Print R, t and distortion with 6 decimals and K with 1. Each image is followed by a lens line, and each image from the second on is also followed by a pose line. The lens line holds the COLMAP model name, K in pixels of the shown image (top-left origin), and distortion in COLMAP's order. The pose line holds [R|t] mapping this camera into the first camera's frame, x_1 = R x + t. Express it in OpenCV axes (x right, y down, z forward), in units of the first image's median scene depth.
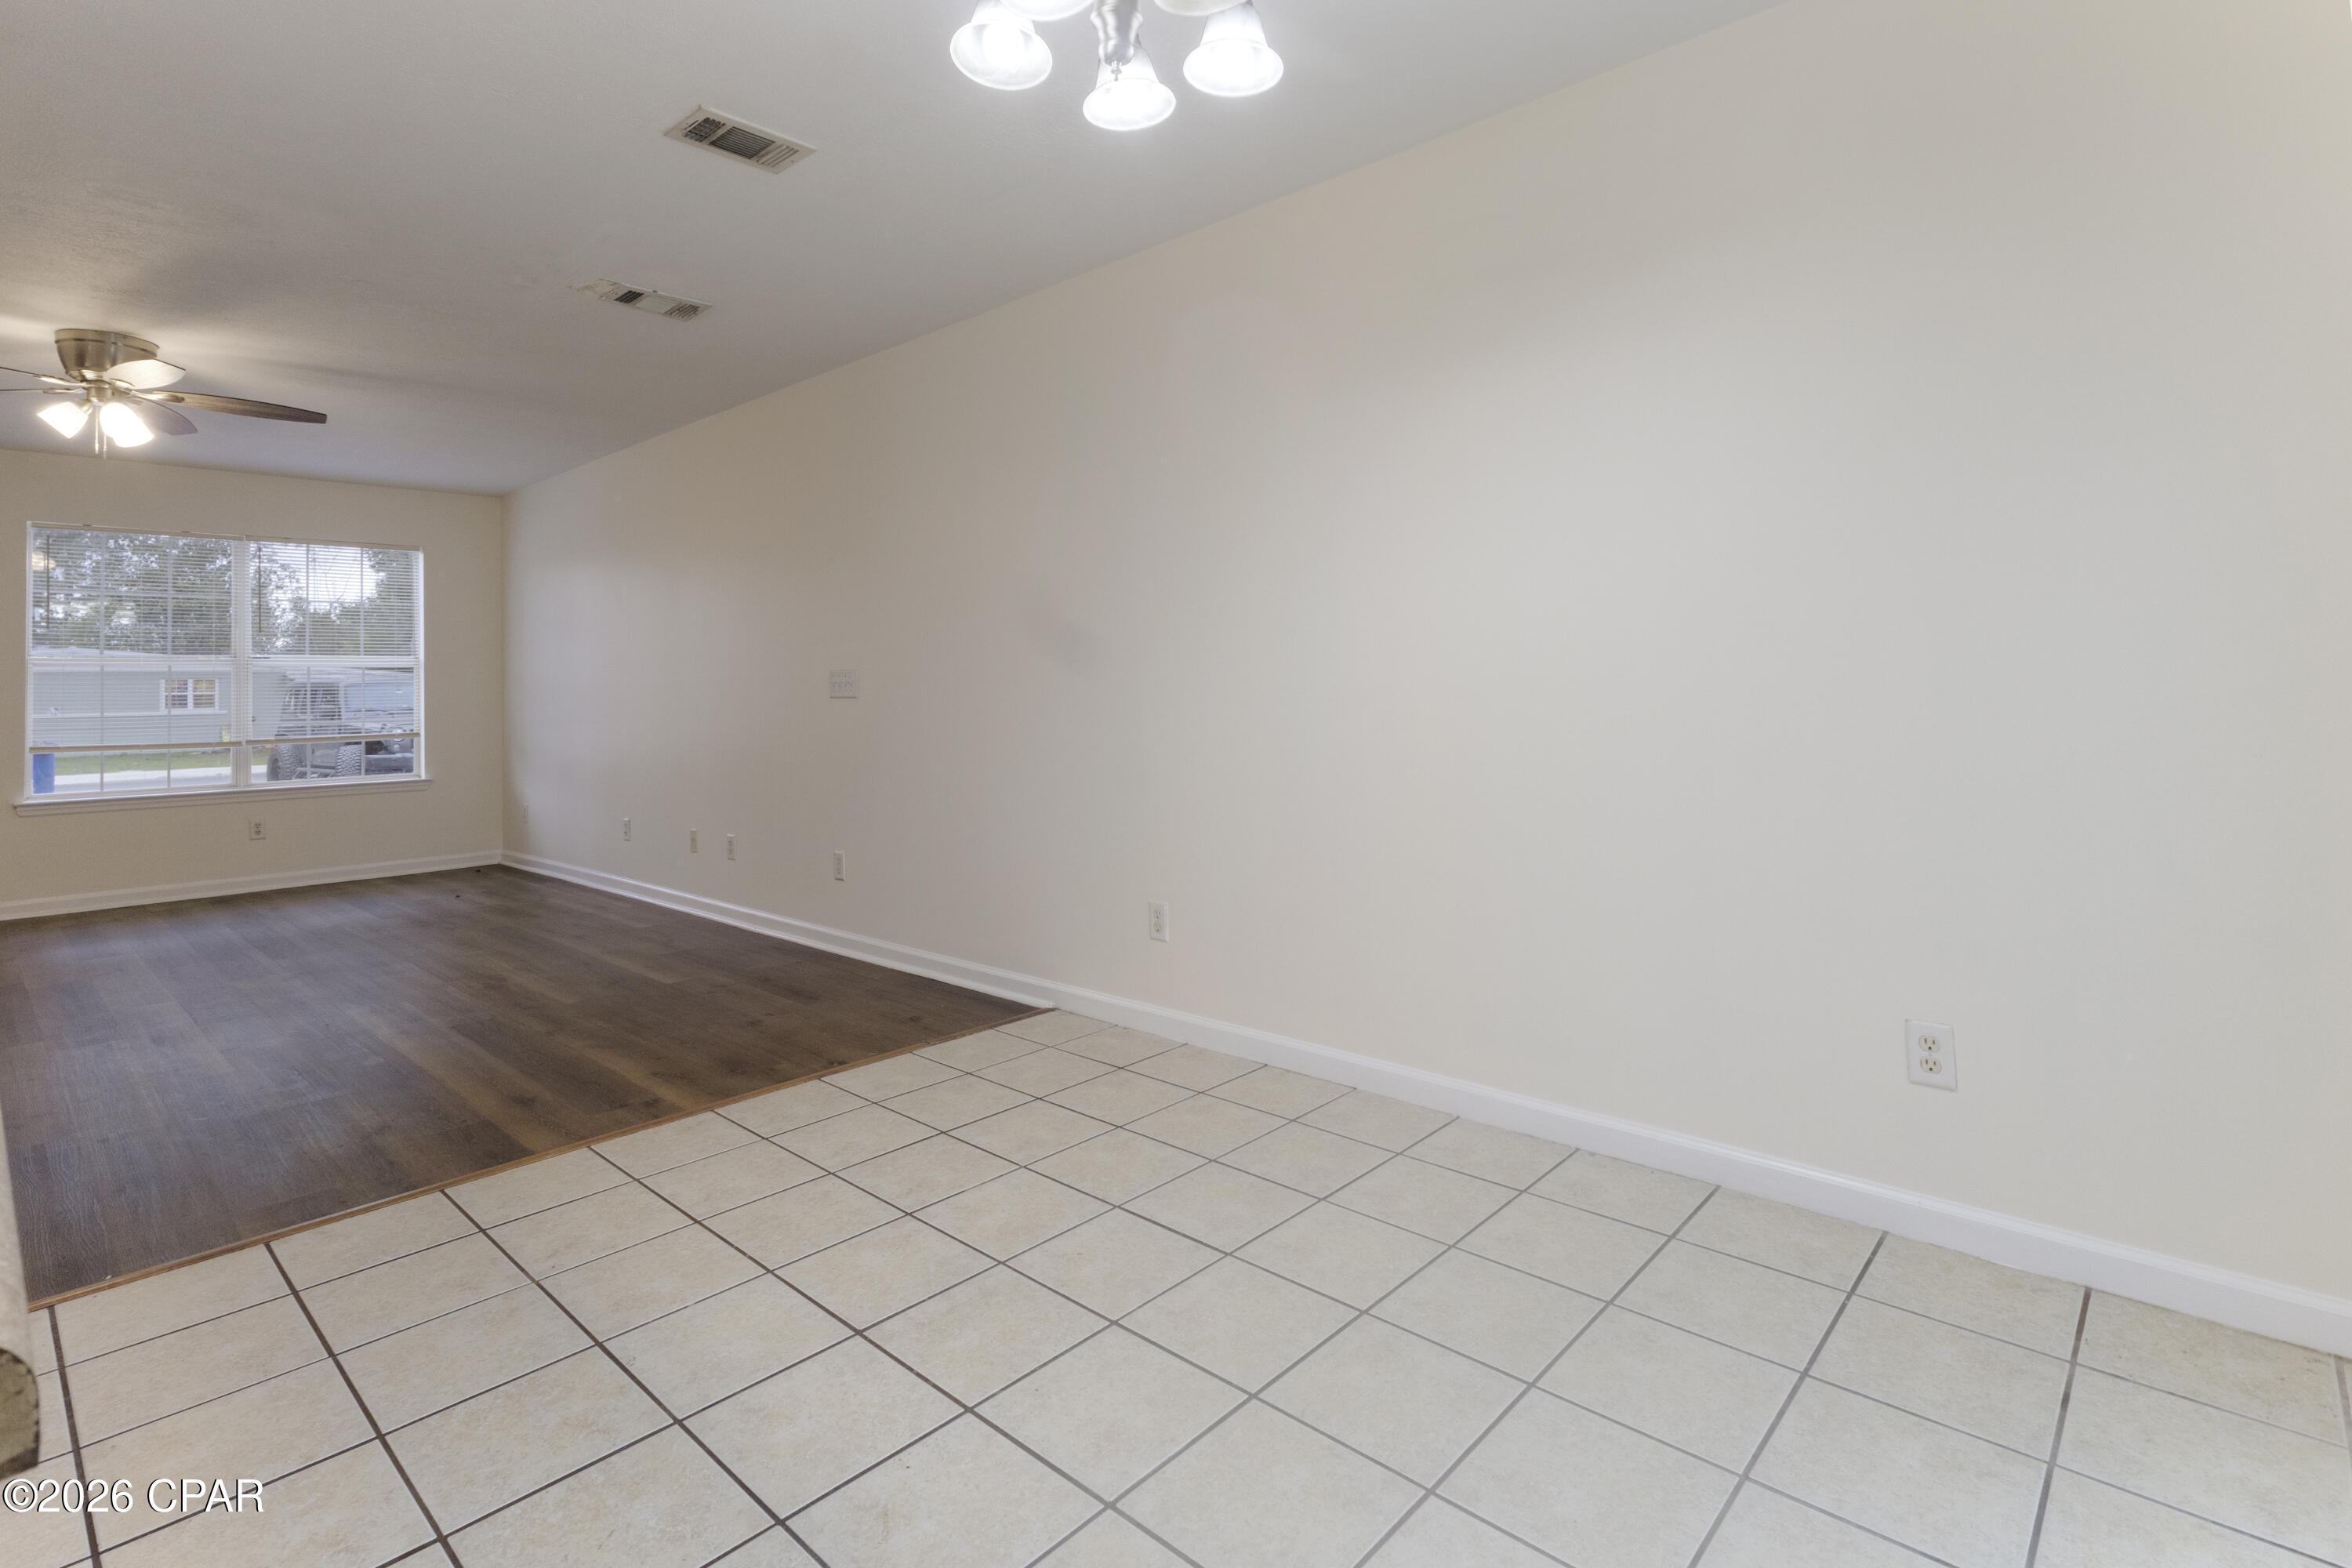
lens RADIAL K [[1138.2, 0, 1177.9], [0, 1138.2, 604.7], [0, 0, 1]] dist [-0.002643, -0.000248]
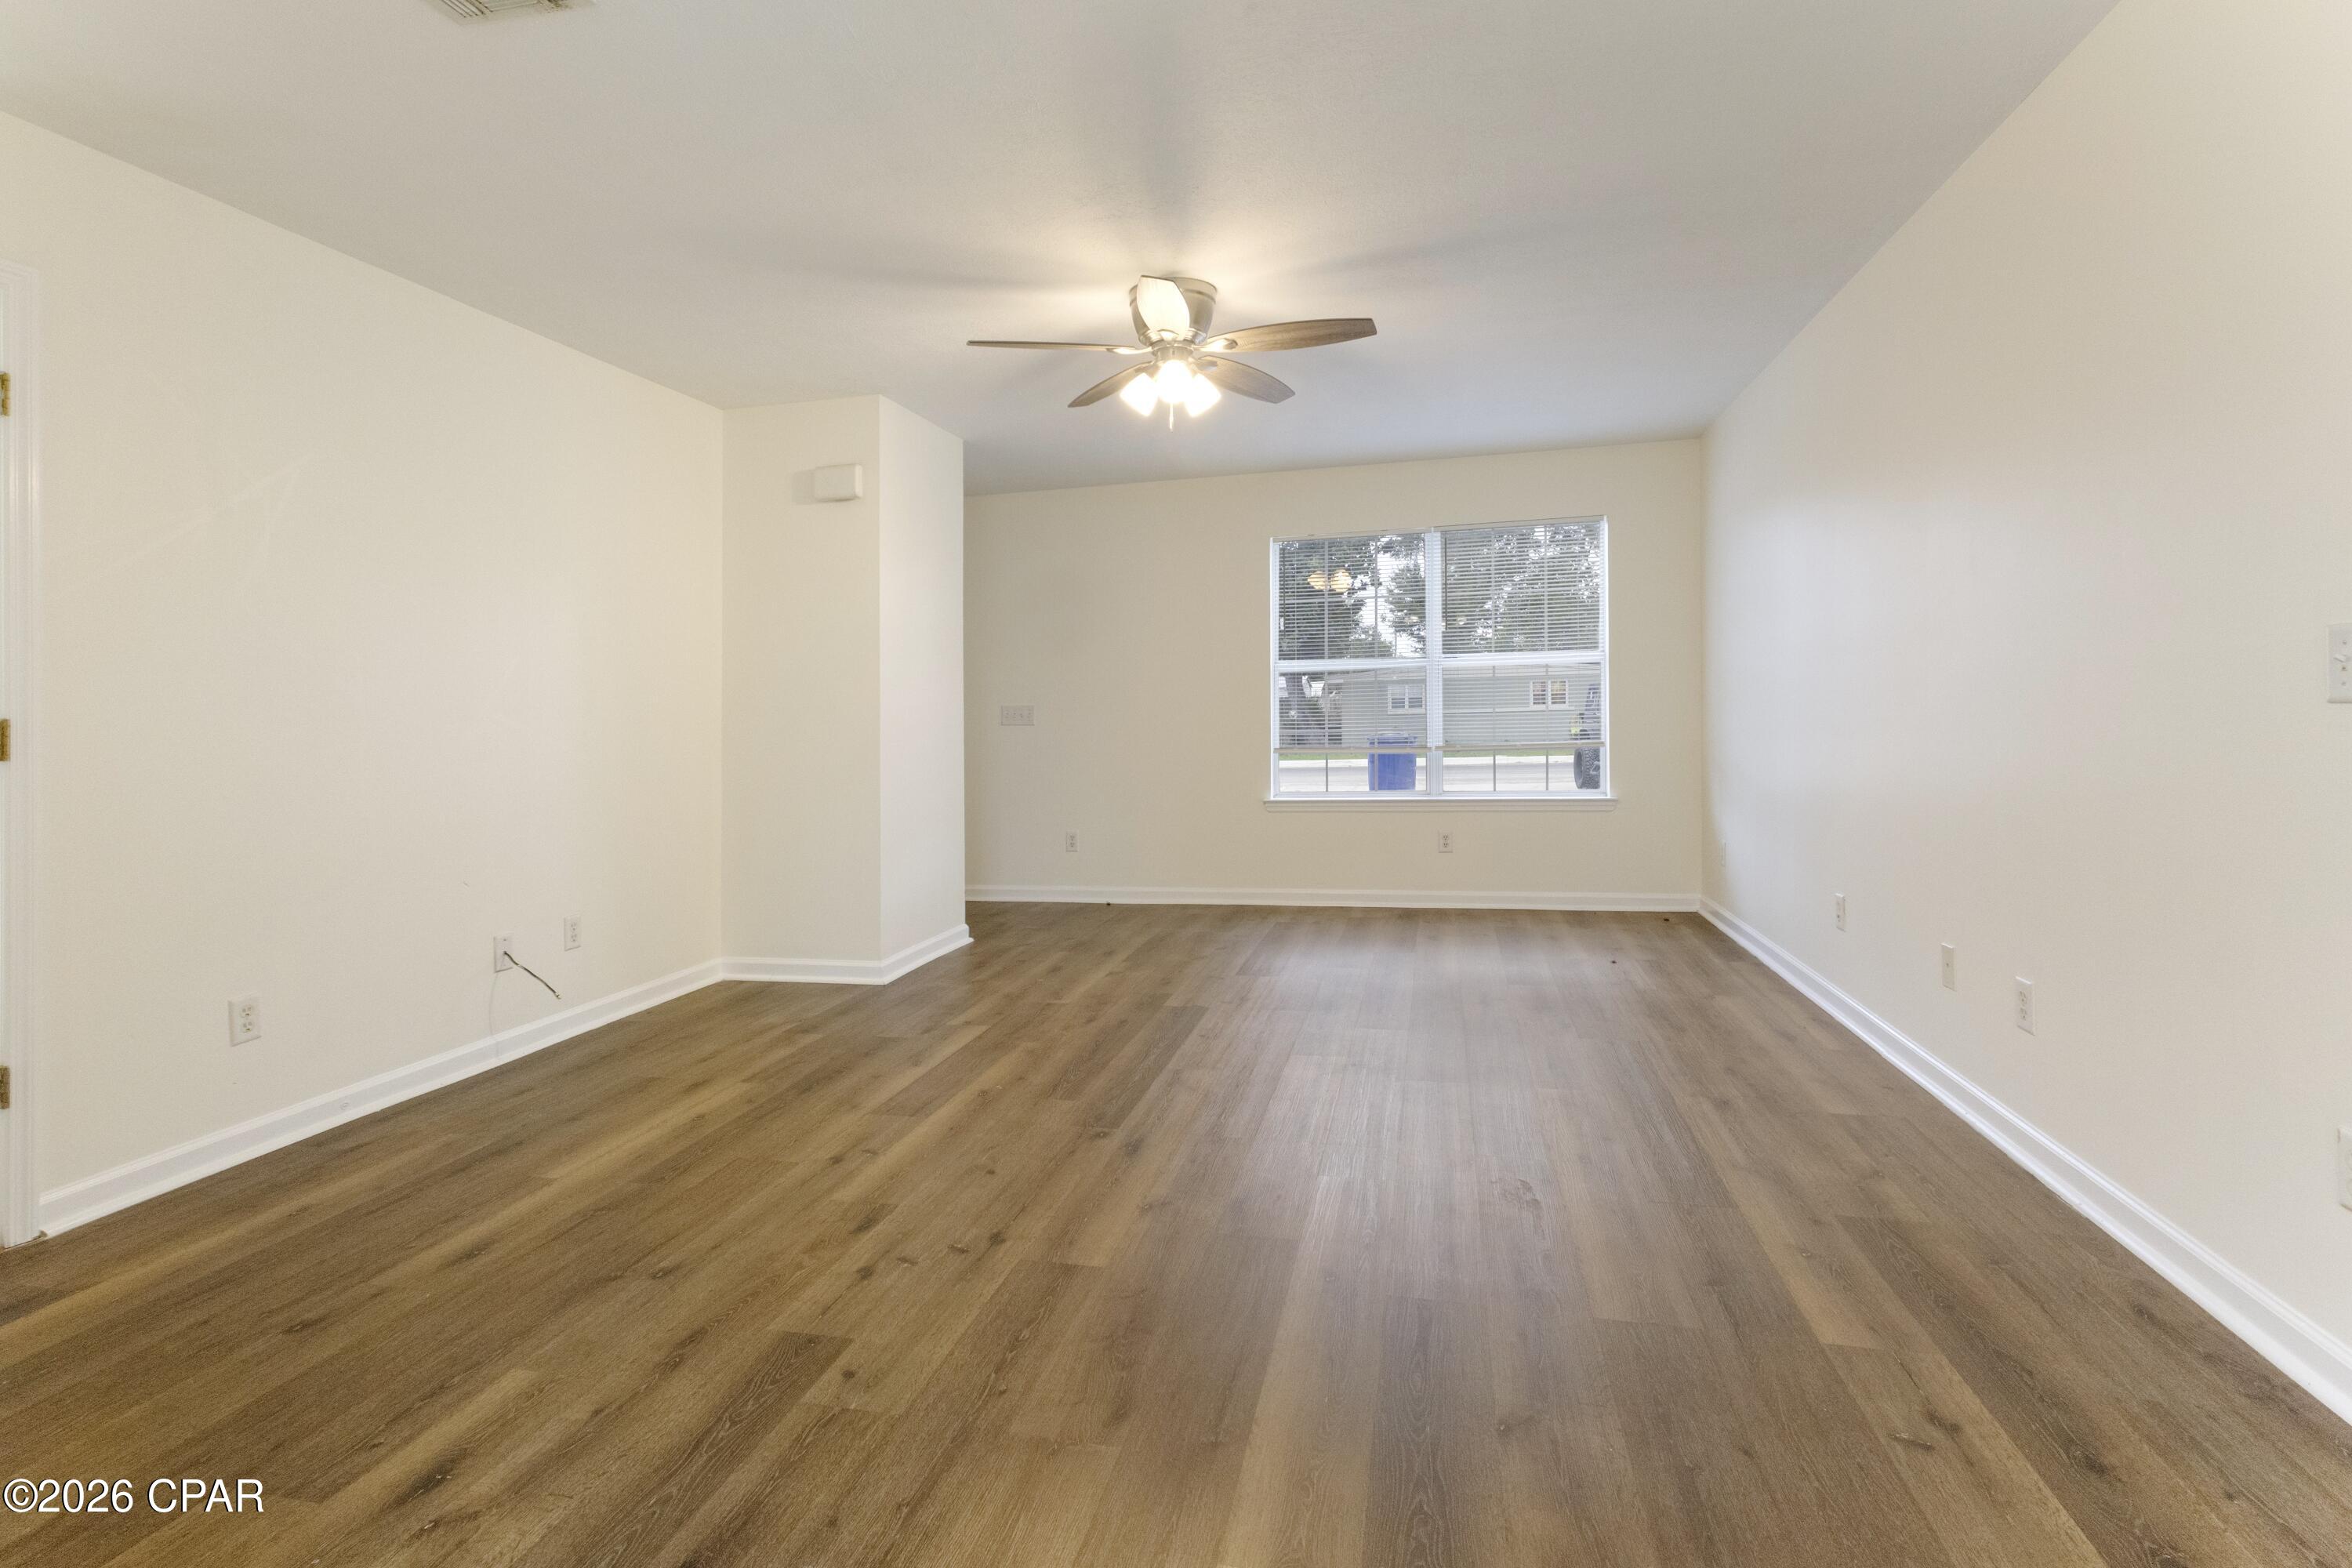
lens RADIAL K [[1082.5, 0, 1176.0], [0, 1082.5, 784.0], [0, 0, 1]] dist [0.000316, 0.000172]
pose [[0.473777, 0.063313, -0.878366, -0.127619], [0.083138, 0.989742, 0.116184, 0.027079], [0.876712, -0.128071, 0.463653, 0.374248]]
